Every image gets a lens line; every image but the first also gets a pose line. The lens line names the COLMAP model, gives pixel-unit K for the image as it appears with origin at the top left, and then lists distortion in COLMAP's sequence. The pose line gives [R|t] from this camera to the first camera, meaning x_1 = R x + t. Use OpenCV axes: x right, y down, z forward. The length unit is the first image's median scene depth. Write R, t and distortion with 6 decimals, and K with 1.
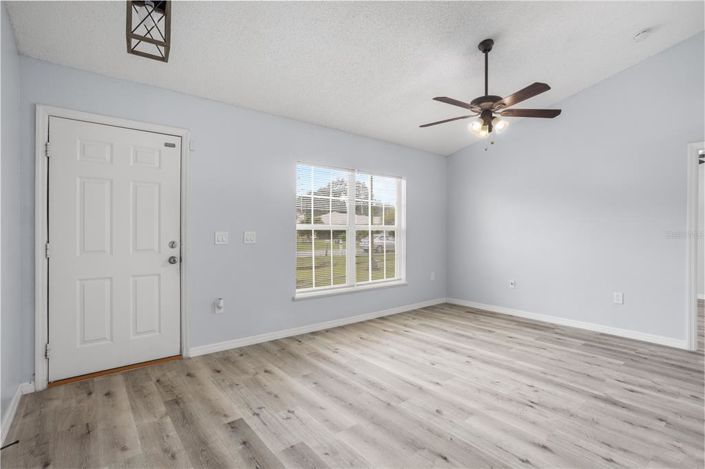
lens RADIAL K [[336.3, 0, 352.8], [0, 336.3, 232.8], [0, 0, 1]] dist [-0.018451, 0.005352]
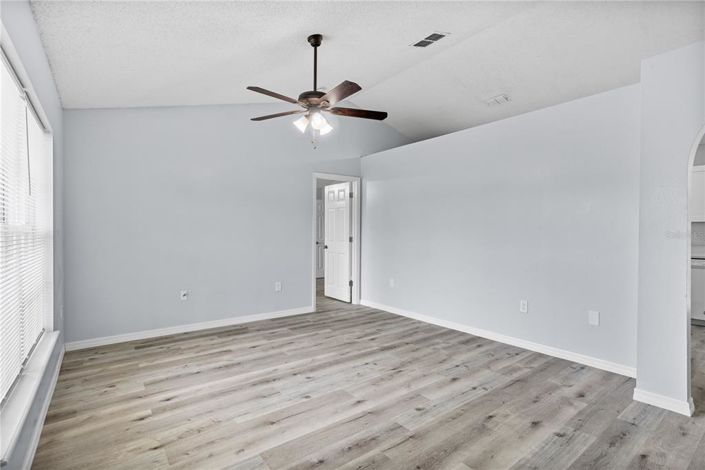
lens RADIAL K [[336.3, 0, 353.1], [0, 336.3, 233.5], [0, 0, 1]] dist [-0.018451, 0.005352]
pose [[0.037894, -0.006449, 0.999261, -0.586603], [0.003440, 0.999974, 0.006323, -0.019575], [-0.999276, 0.003197, 0.037915, 0.853536]]
